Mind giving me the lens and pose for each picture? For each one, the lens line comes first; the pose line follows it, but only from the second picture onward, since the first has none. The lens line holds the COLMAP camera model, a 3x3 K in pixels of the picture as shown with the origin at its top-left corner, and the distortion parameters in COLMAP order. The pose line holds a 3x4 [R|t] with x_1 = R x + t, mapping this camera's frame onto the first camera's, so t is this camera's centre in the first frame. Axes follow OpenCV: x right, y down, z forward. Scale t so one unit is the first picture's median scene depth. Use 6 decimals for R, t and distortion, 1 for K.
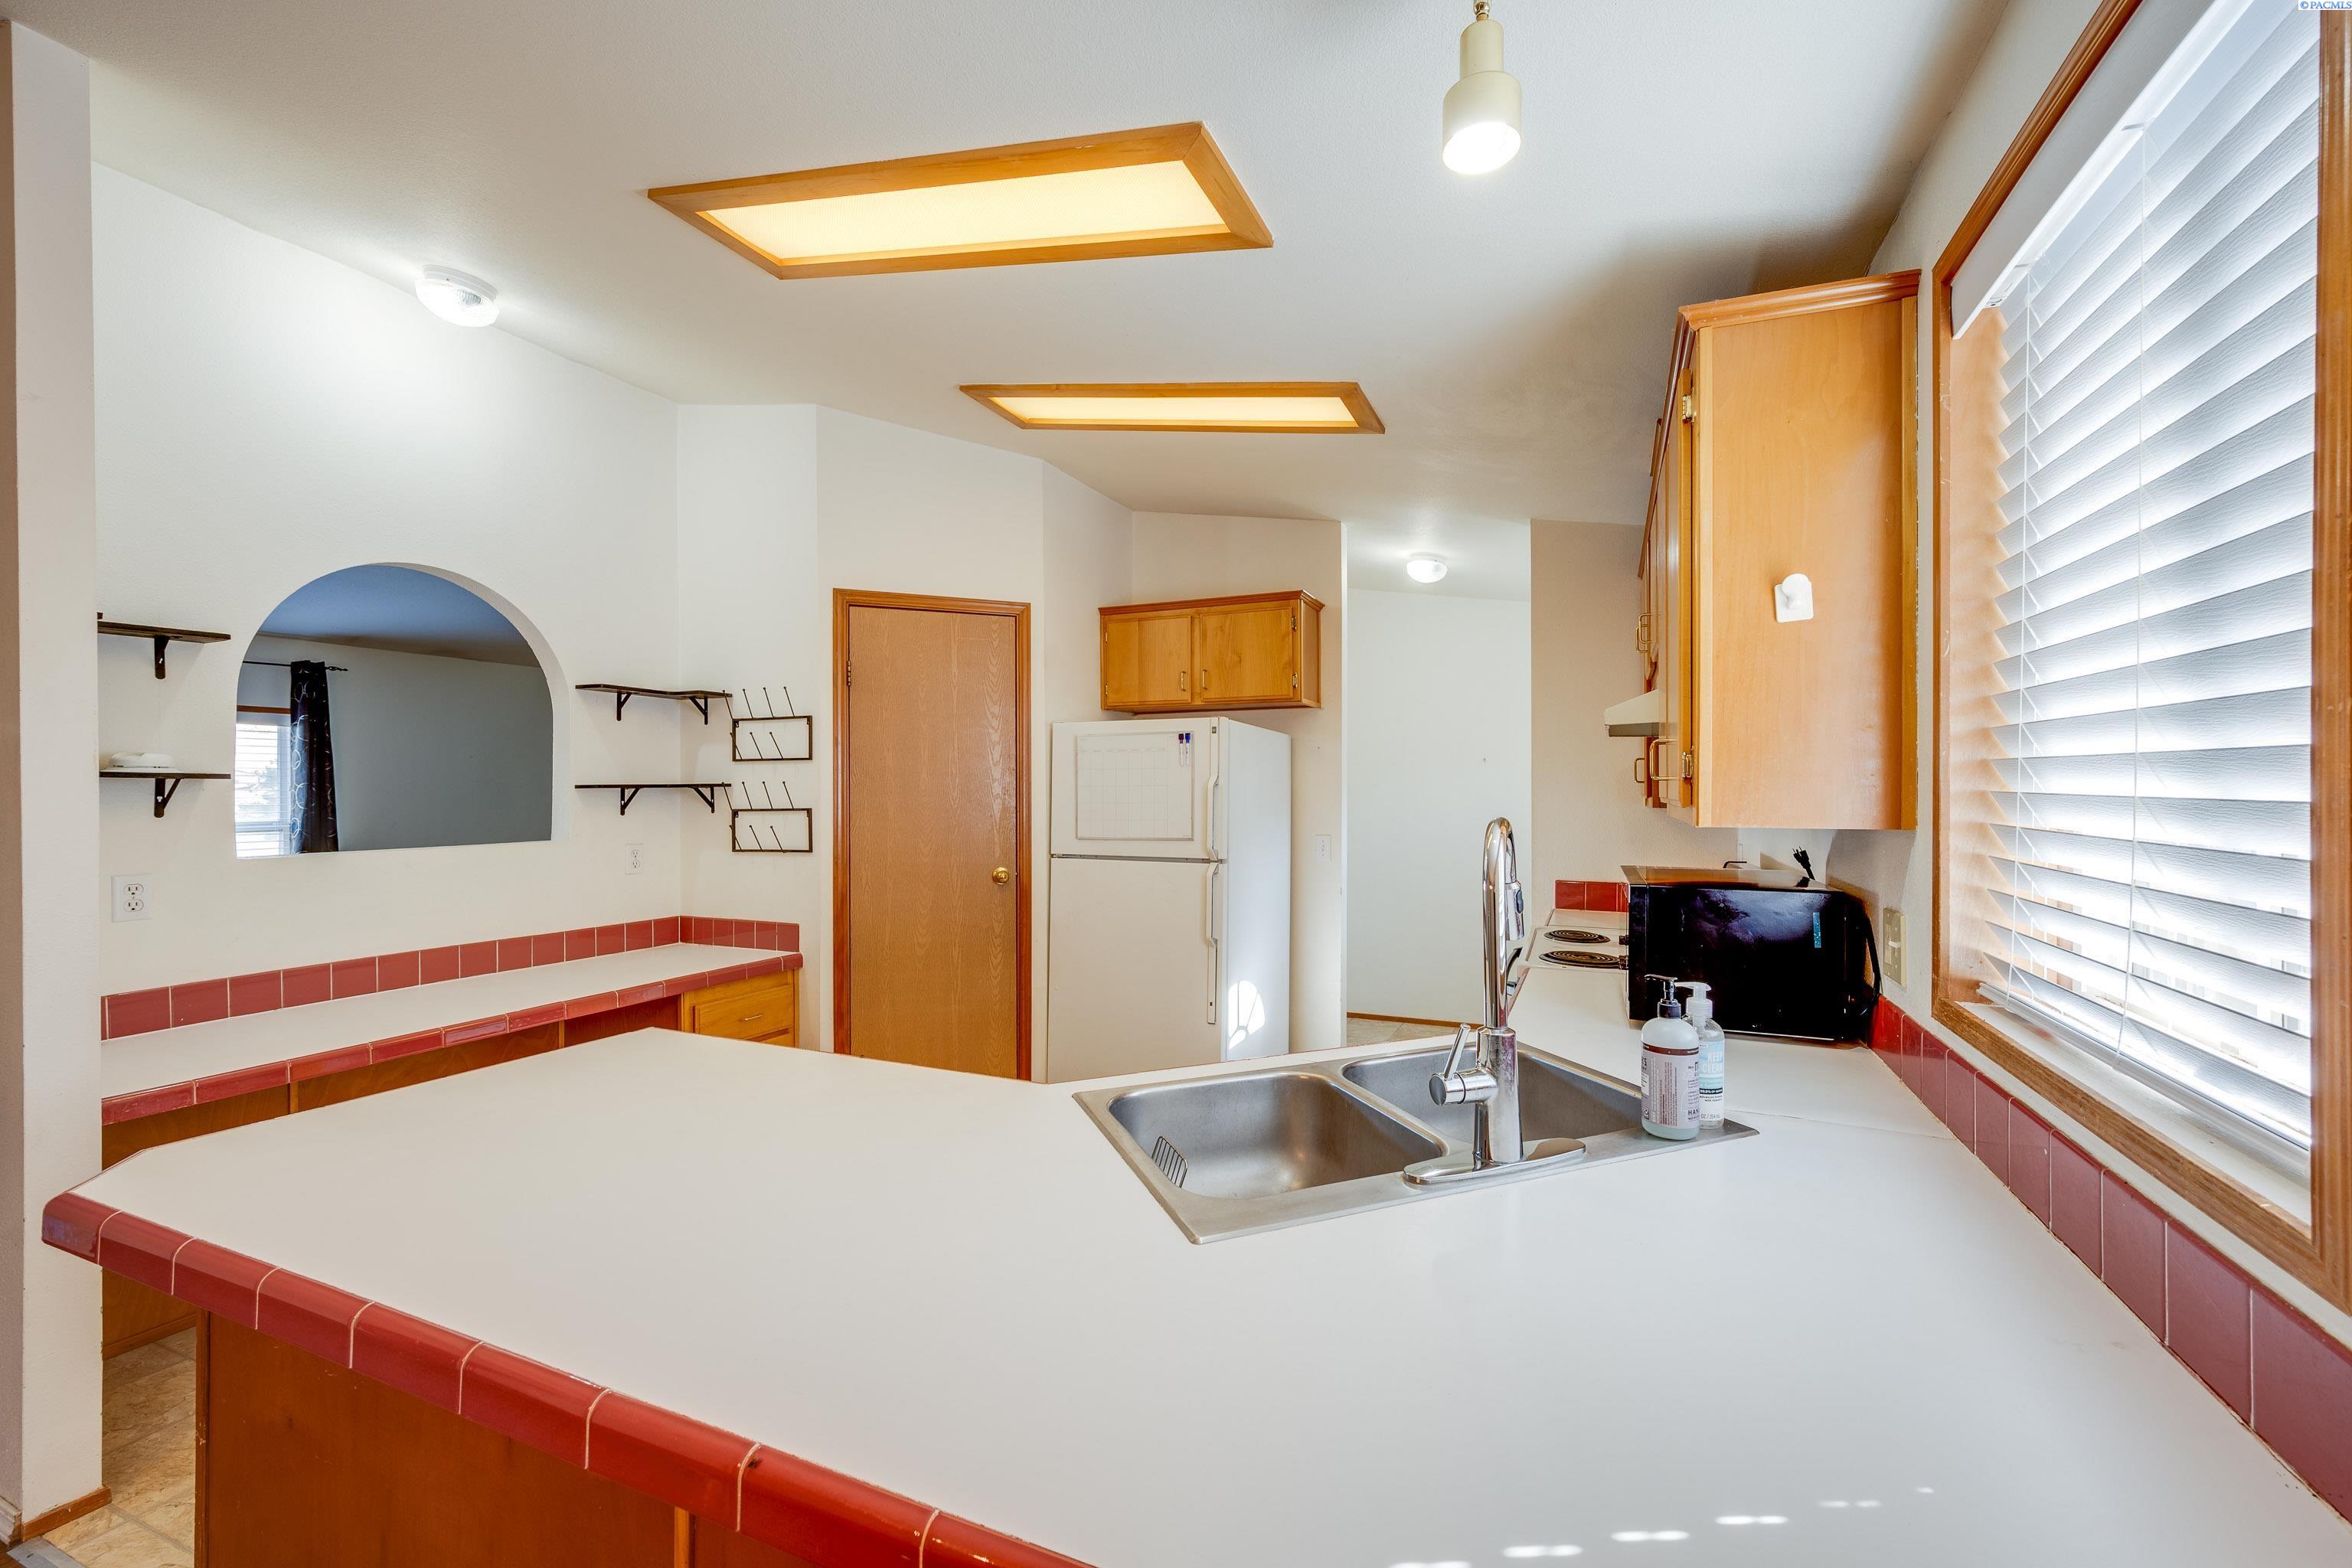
lens RADIAL K [[934.6, 0, 1223.3], [0, 934.6, 786.8], [0, 0, 1]] dist [-0.001154, -0.000211]
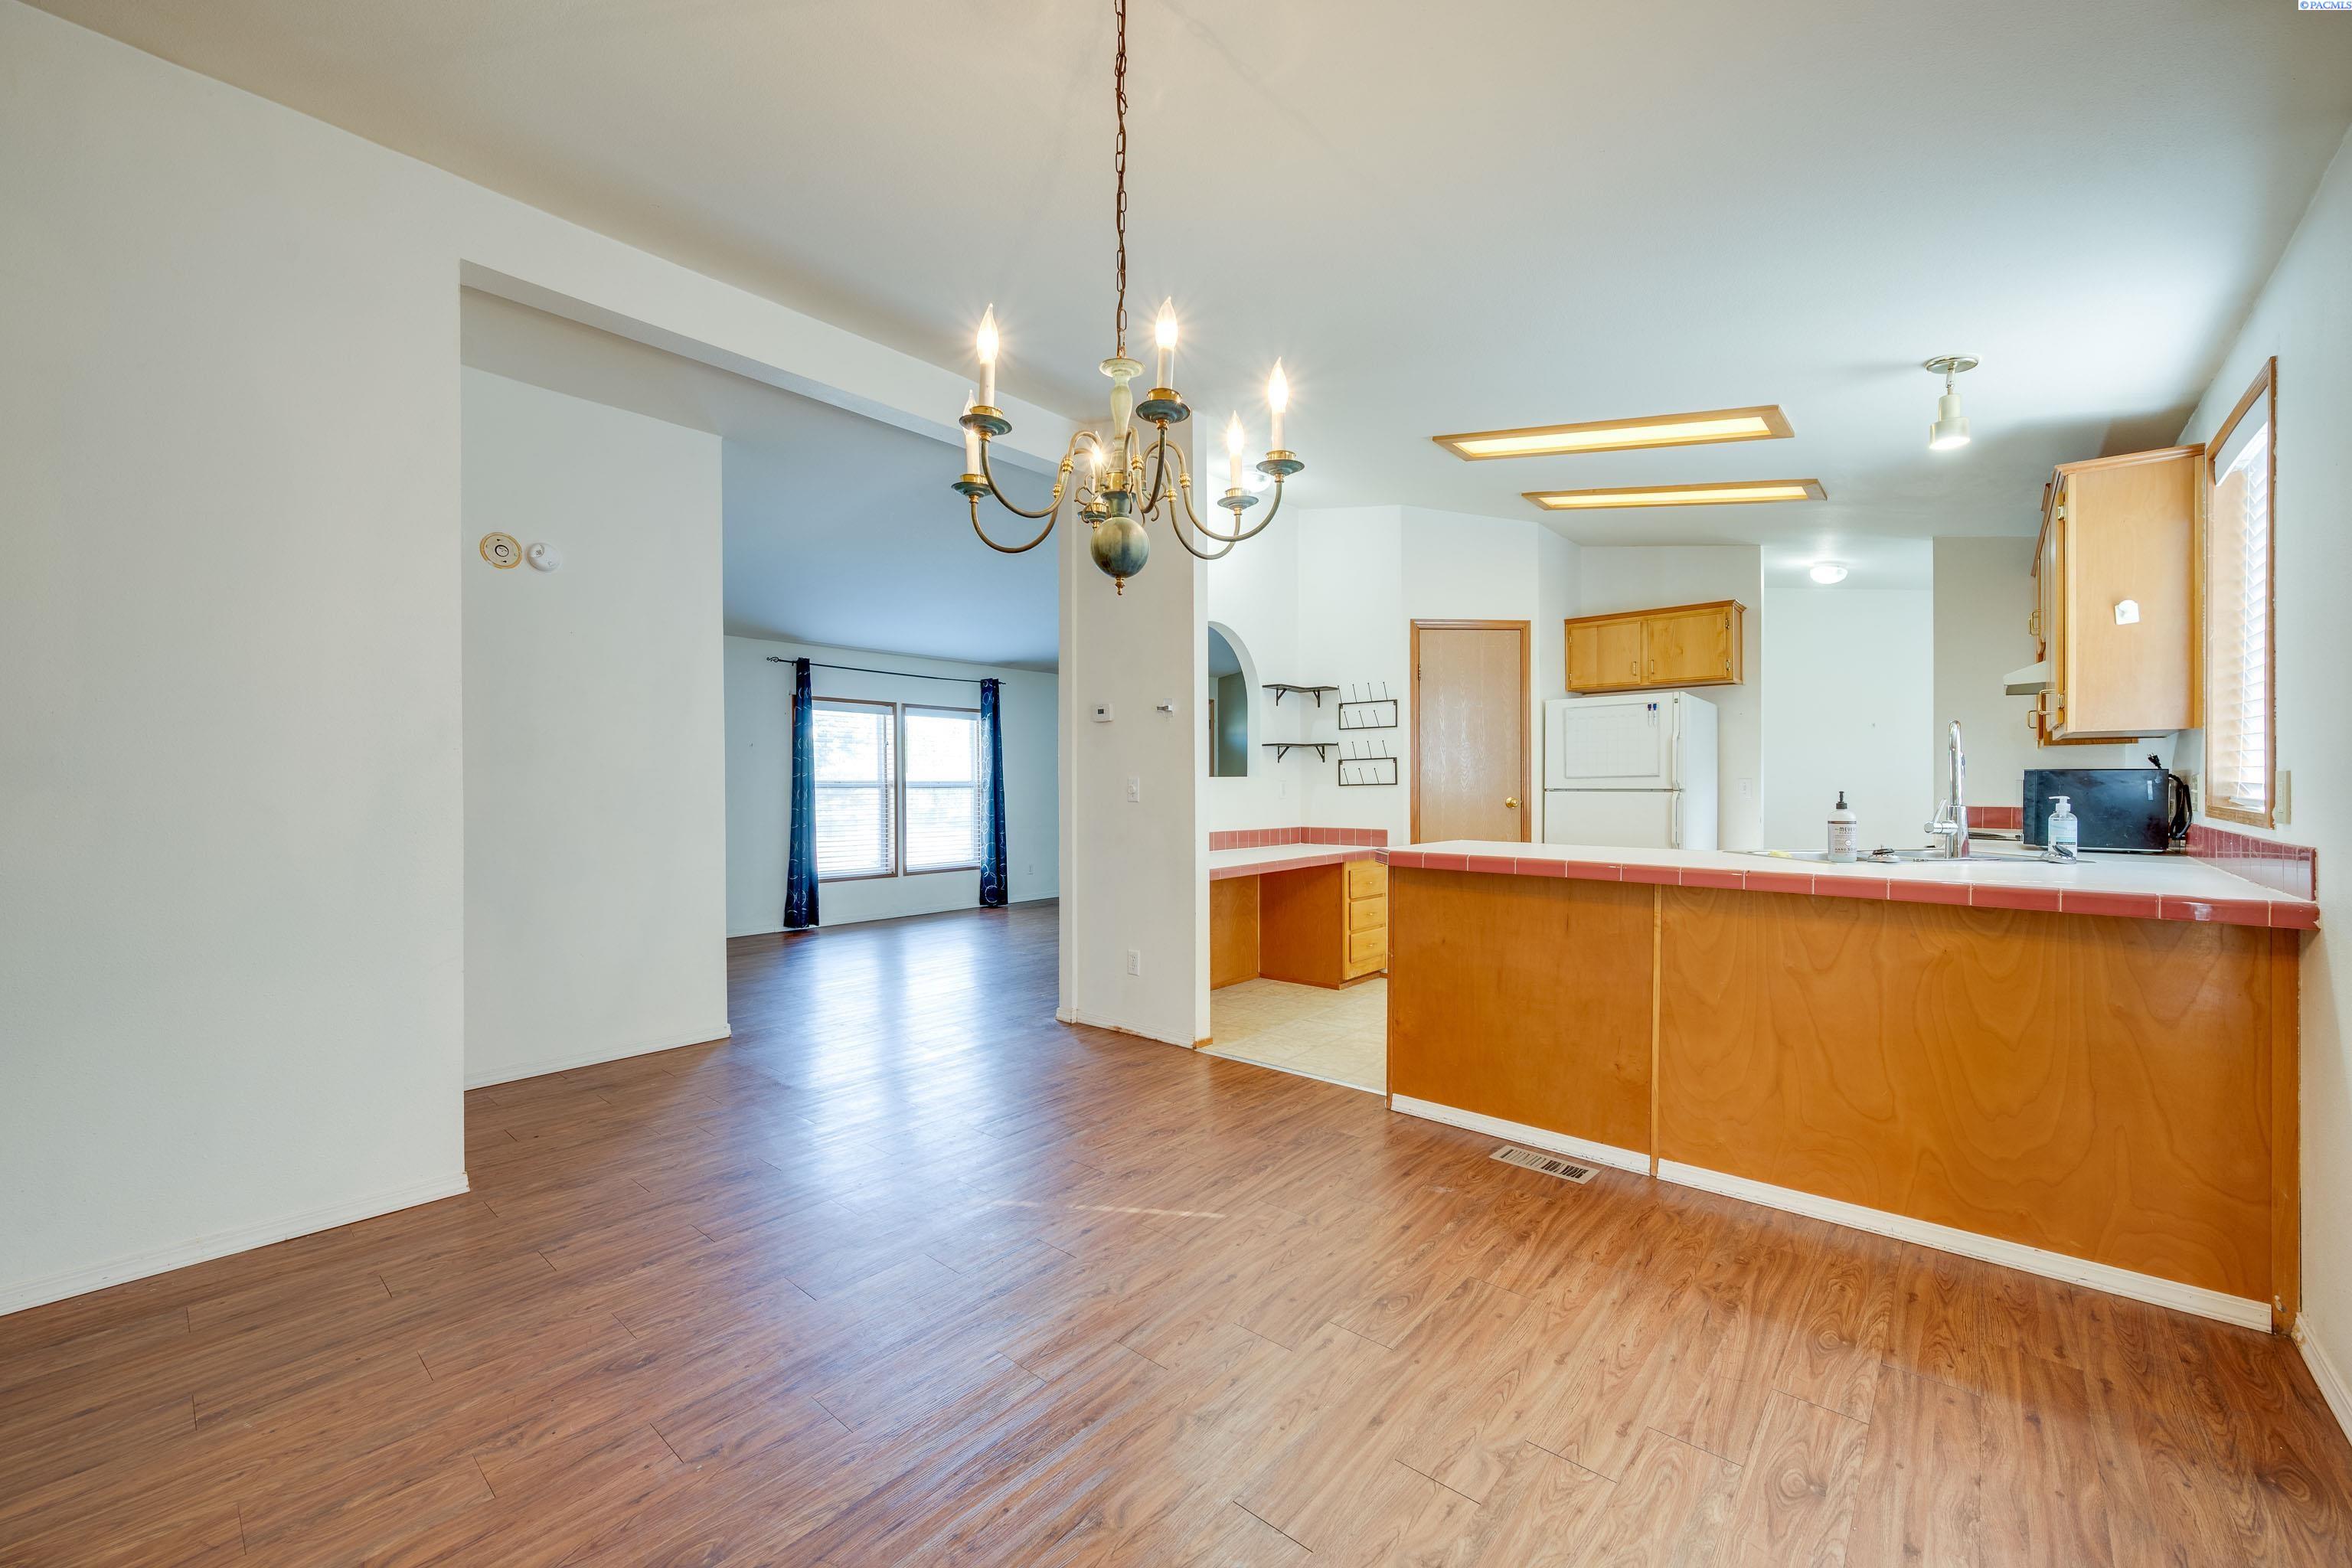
lens RADIAL K [[934.1, 0, 1200.6], [0, 934.1, 783.1], [0, 0, 1]] dist [0.001669, 0.000062]
pose [[0.951902, -0.002482, -0.306392, -0.267953], [0.003439, 0.999991, 0.002586, 0.060914], [0.306382, -0.003515, 0.951902, -0.616121]]
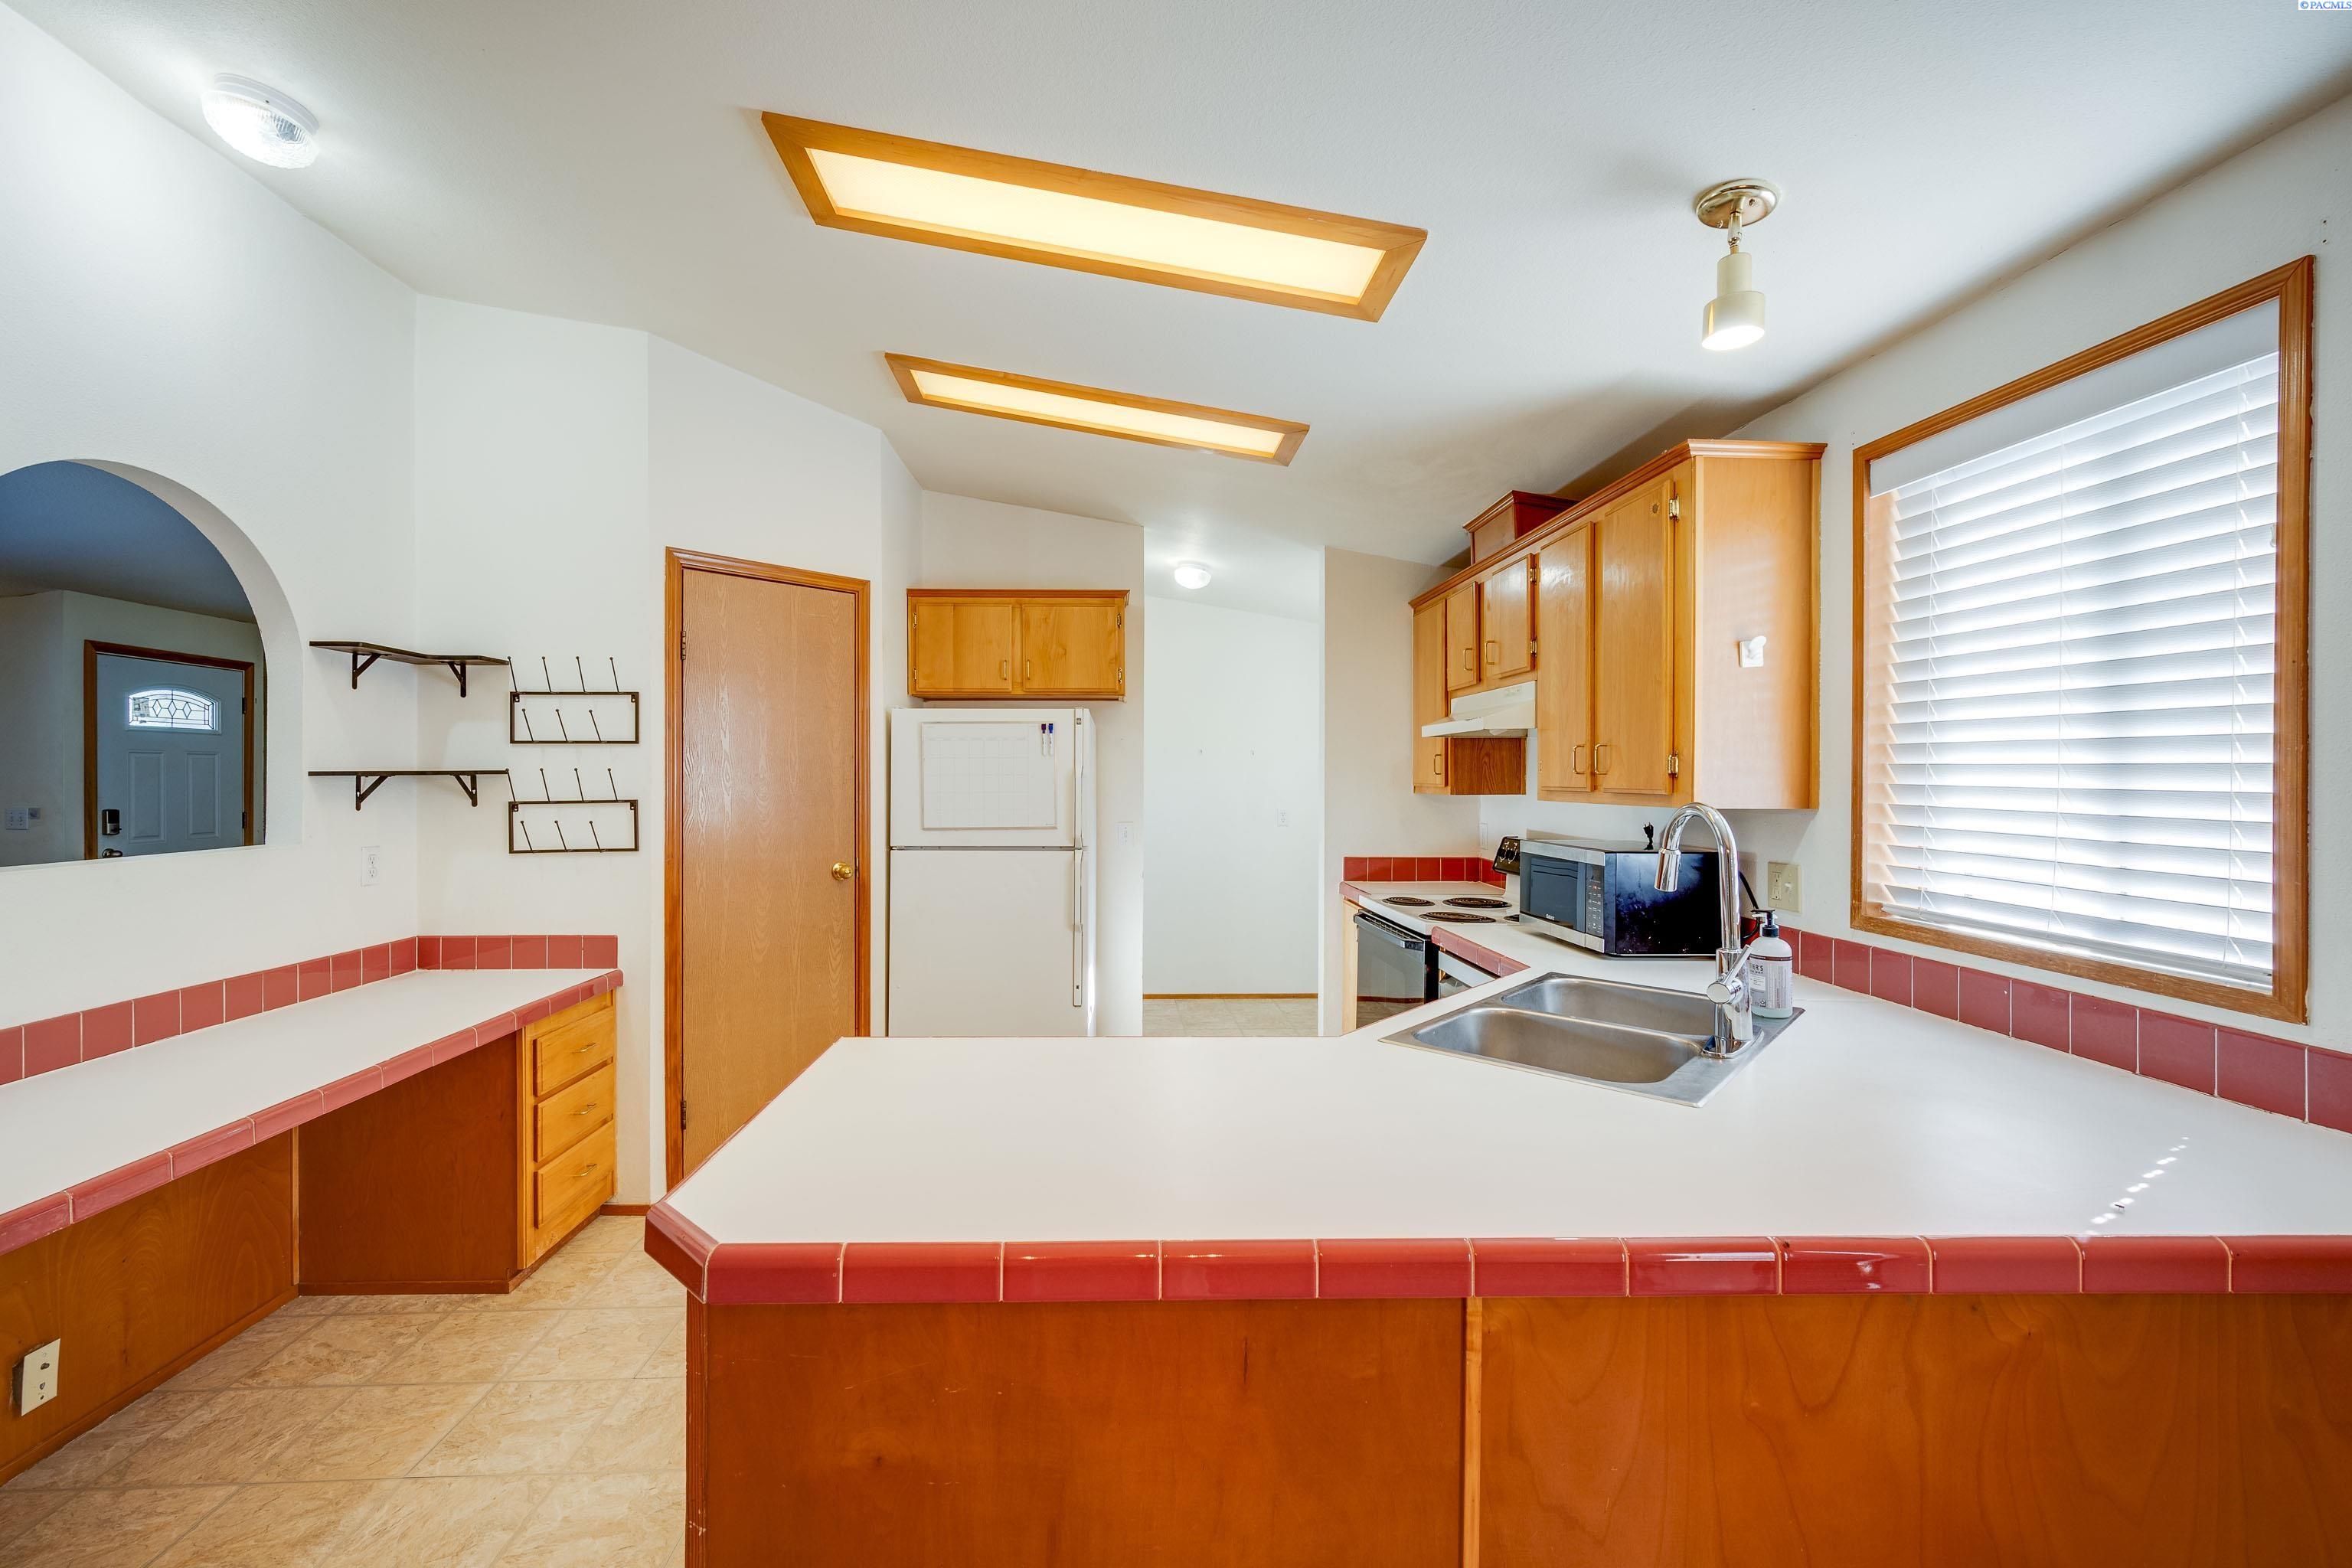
lens RADIAL K [[957.8, 0, 1147.0], [0, 957.8, 780.2], [0, 0, 1]] dist [-0.000523, 0.000054]
pose [[0.913208, 0.001461, 0.407491, -0.367719], [-0.003987, 0.999978, 0.005349, -0.001781], [-0.407474, -0.006510, 0.913194, 0.003270]]
